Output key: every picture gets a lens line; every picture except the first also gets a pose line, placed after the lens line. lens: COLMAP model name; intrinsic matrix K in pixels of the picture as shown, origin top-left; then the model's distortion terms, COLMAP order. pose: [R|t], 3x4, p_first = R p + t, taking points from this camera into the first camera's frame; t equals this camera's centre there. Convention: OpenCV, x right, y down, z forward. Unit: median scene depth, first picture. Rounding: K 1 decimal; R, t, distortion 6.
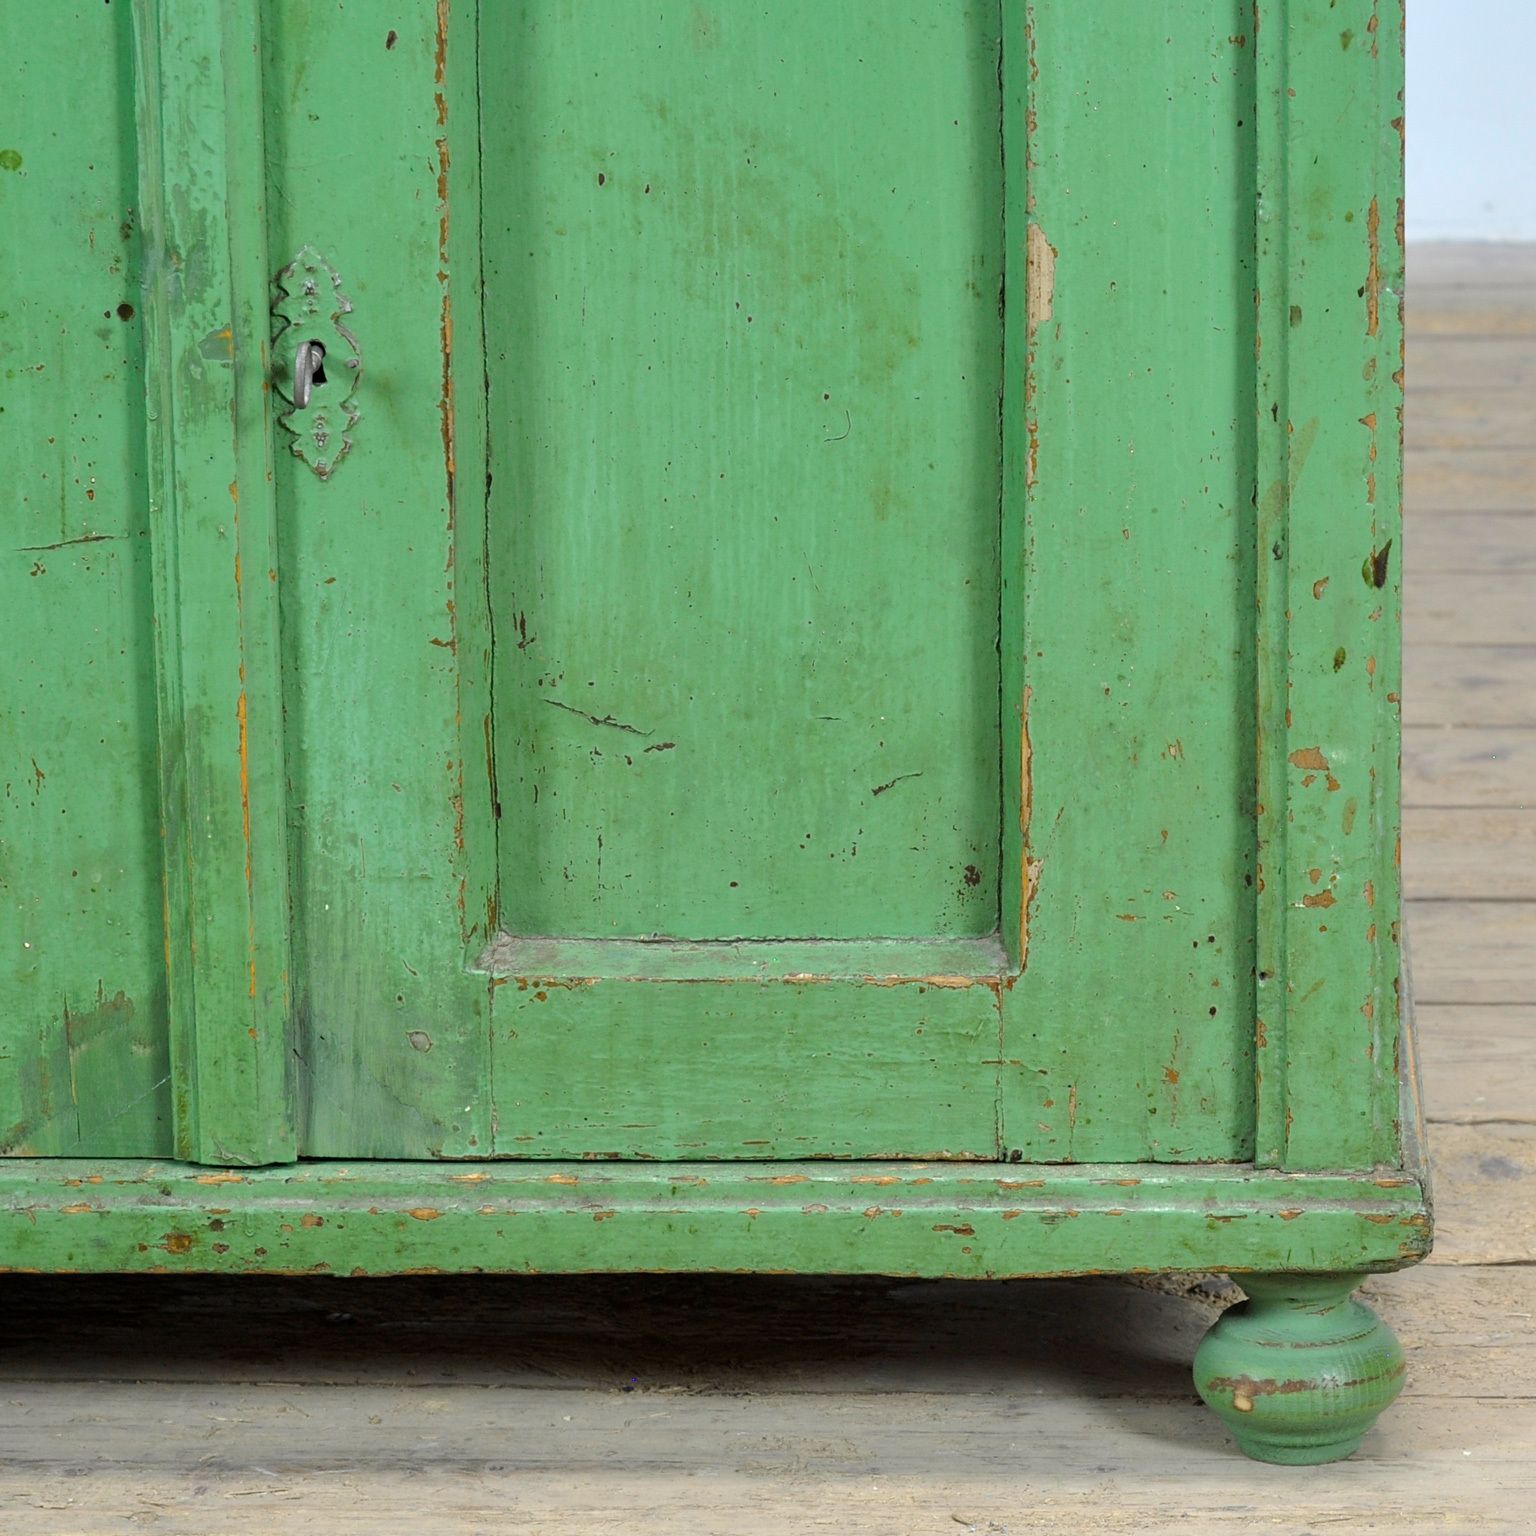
lens RADIAL K [[6287.2, 0, 910.9], [0, 6287.2, 696.0], [0, 0, 1]] dist [0.286788, 0.000000]
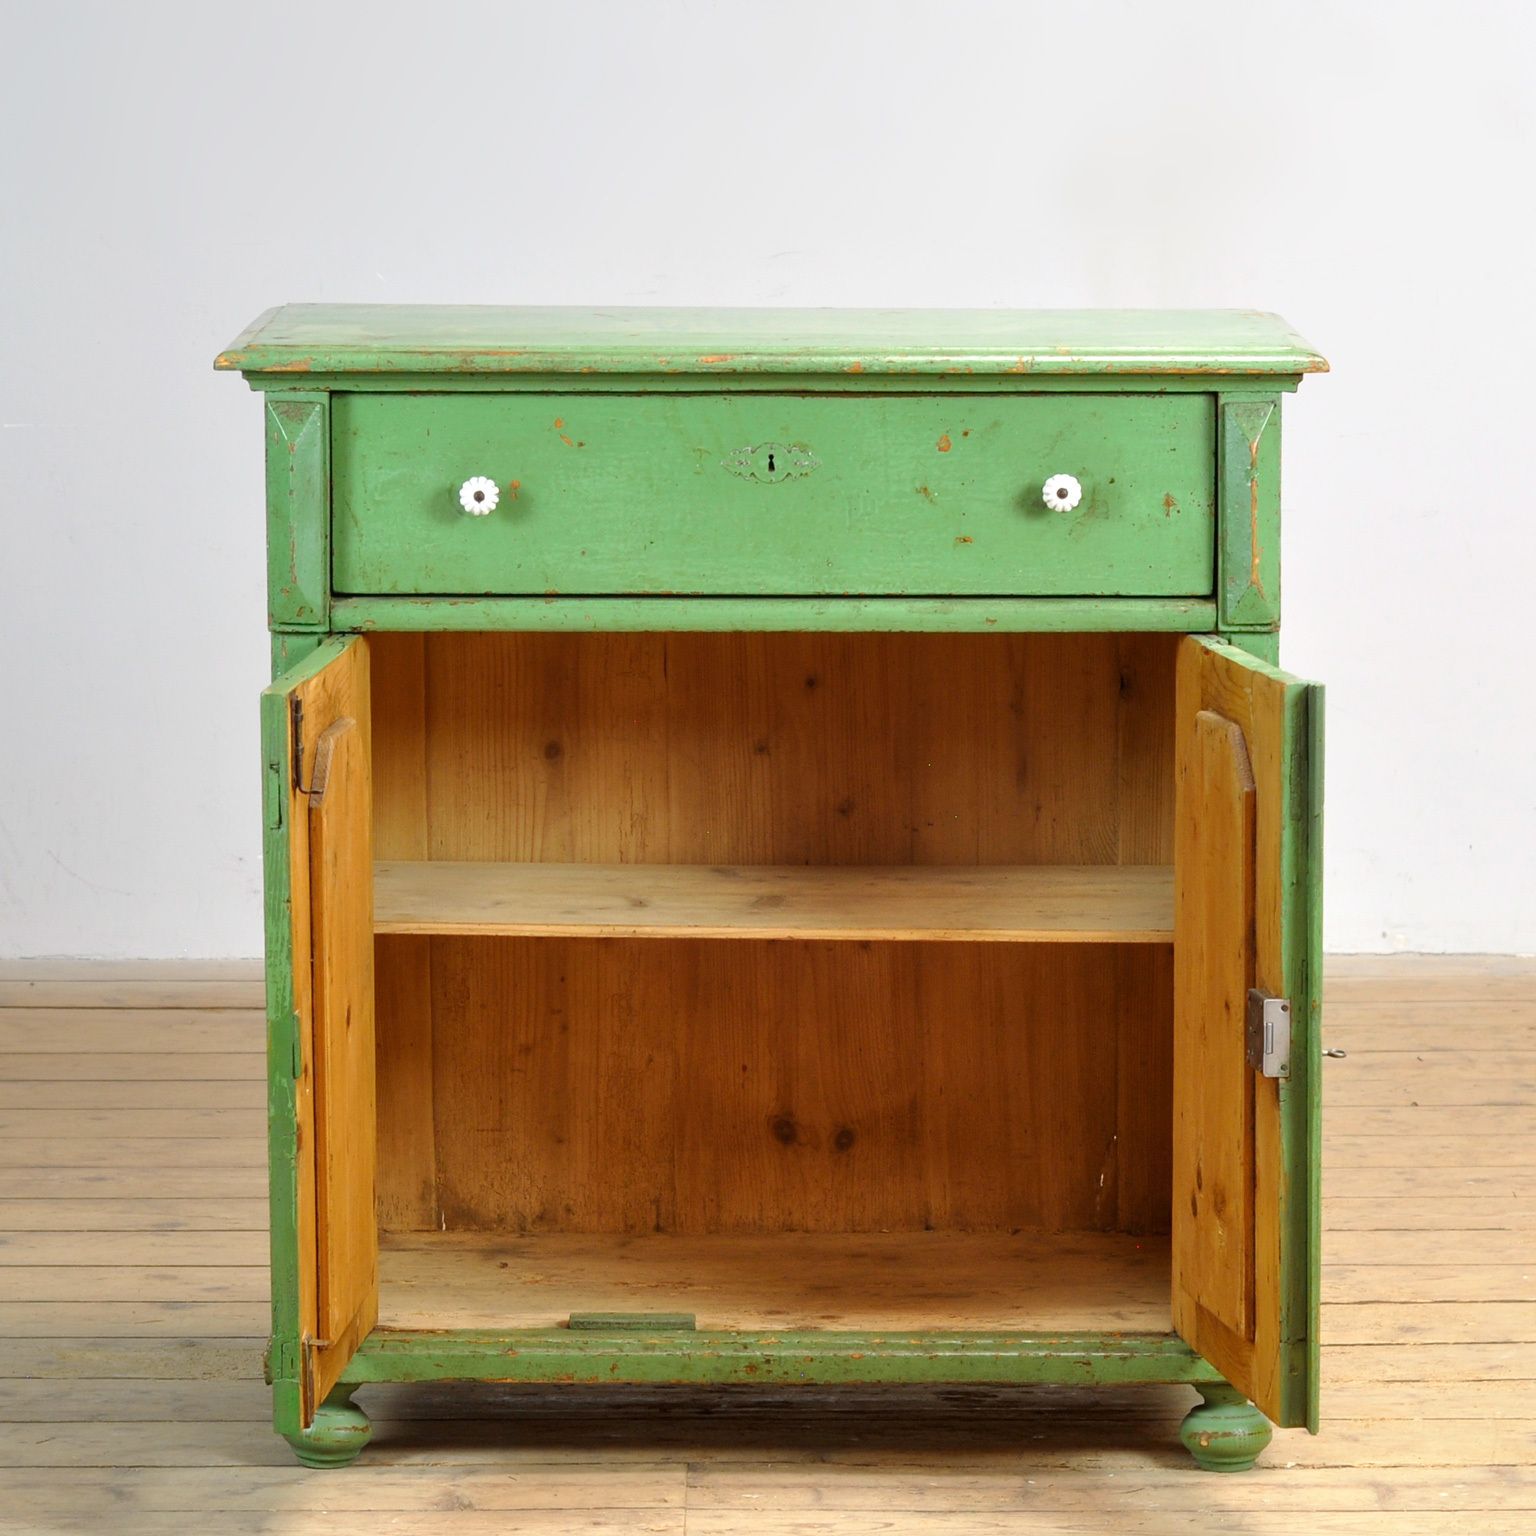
lens RADIAL K [[6960.5, 0, 662.1], [0, 6960.5, 1021.2], [0, 0, 1]] dist [-0.041477, 0.000000]
pose [[0.999901, 0.008715, 0.011035, -0.179071], [-0.007373, 0.993189, -0.116279, 0.259713], [-0.011974, 0.116186, 0.993155, -1.585050]]
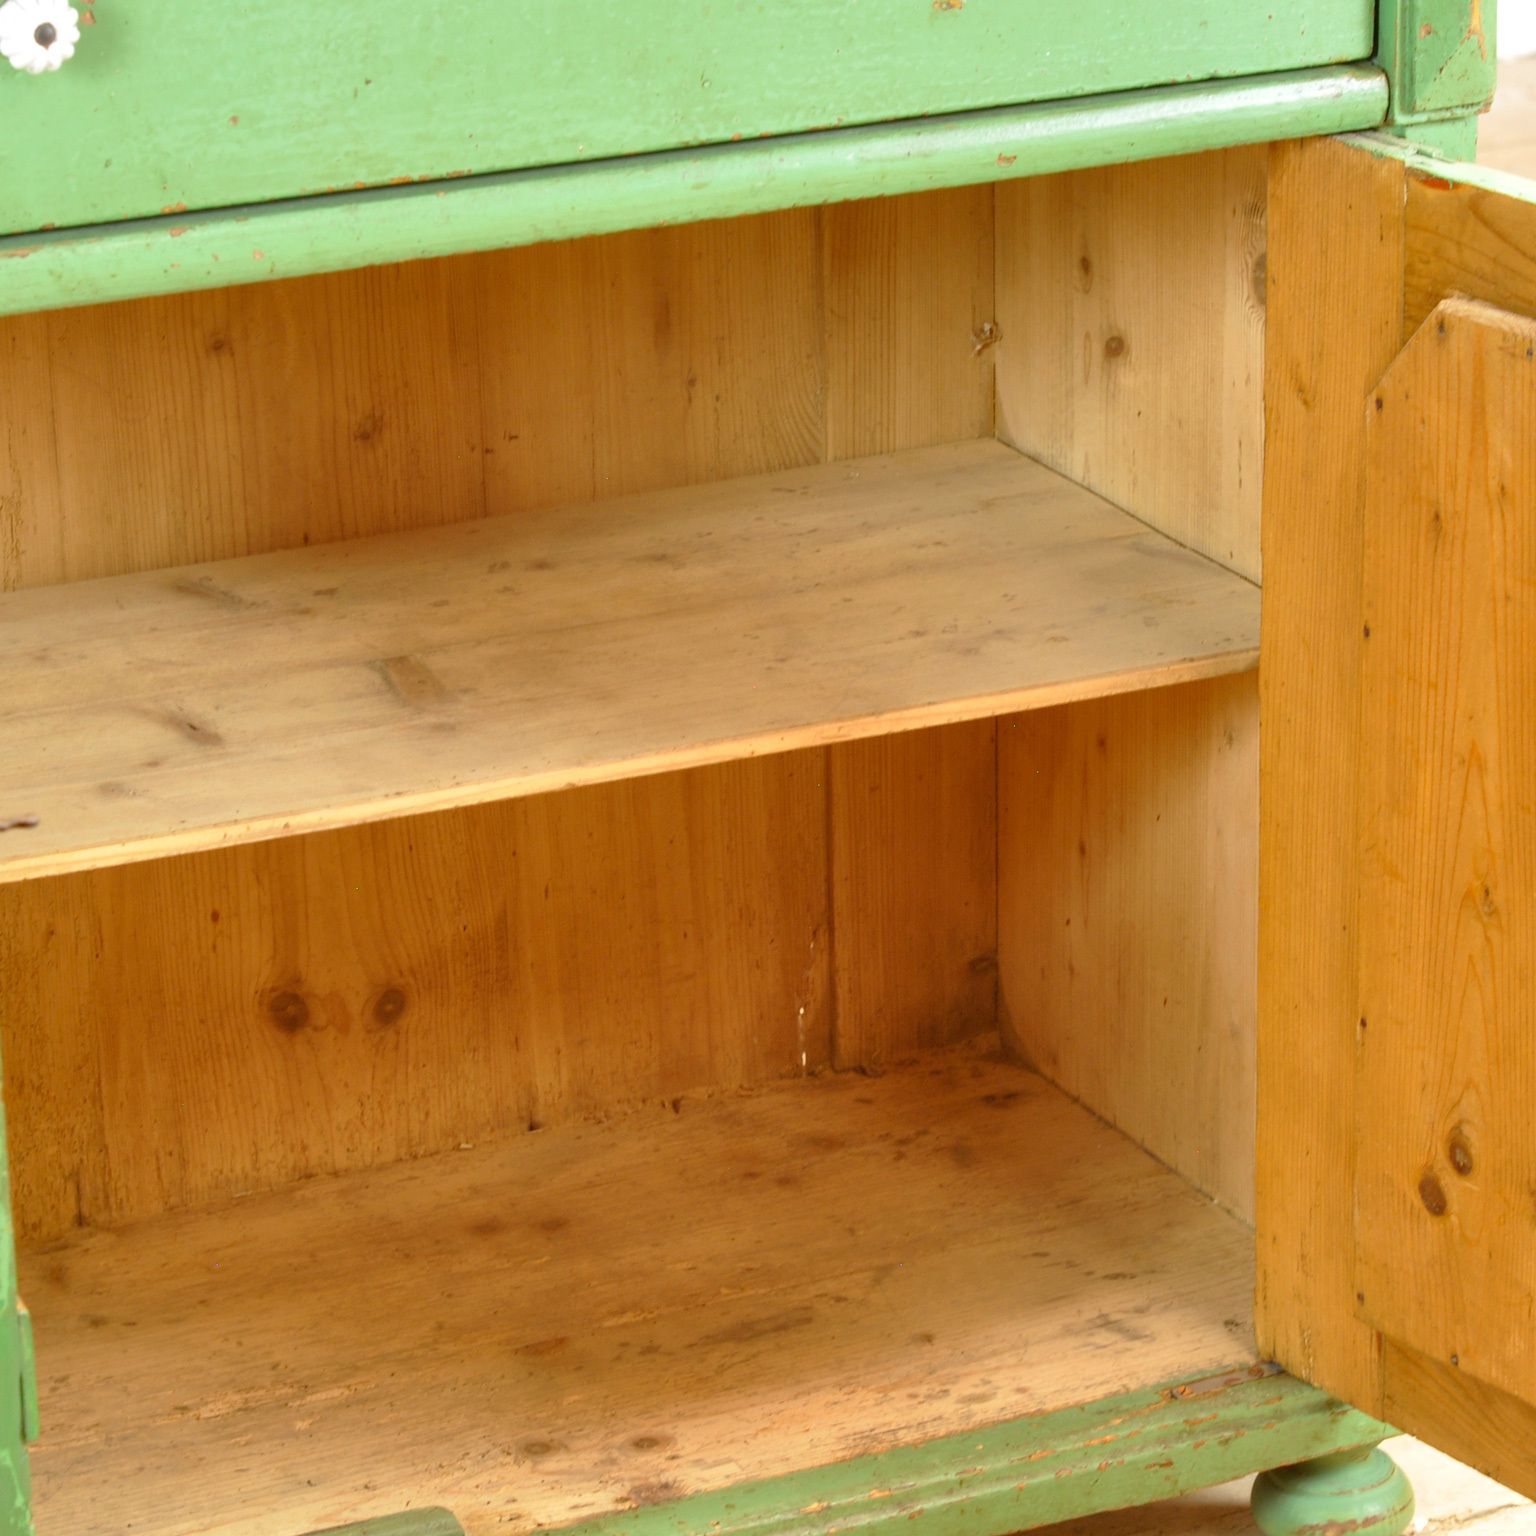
lens RADIAL K [[5765.1, 0, 765.1], [0, 5765.1, 764.0], [0, 0, 1]] dist [-0.078641, 0.000000]
pose [[0.877034, -0.164446, 0.451407, -0.568245], [0.133204, 0.985991, 0.100392, -0.184486], [-0.461592, -0.027918, 0.886653, -0.002012]]
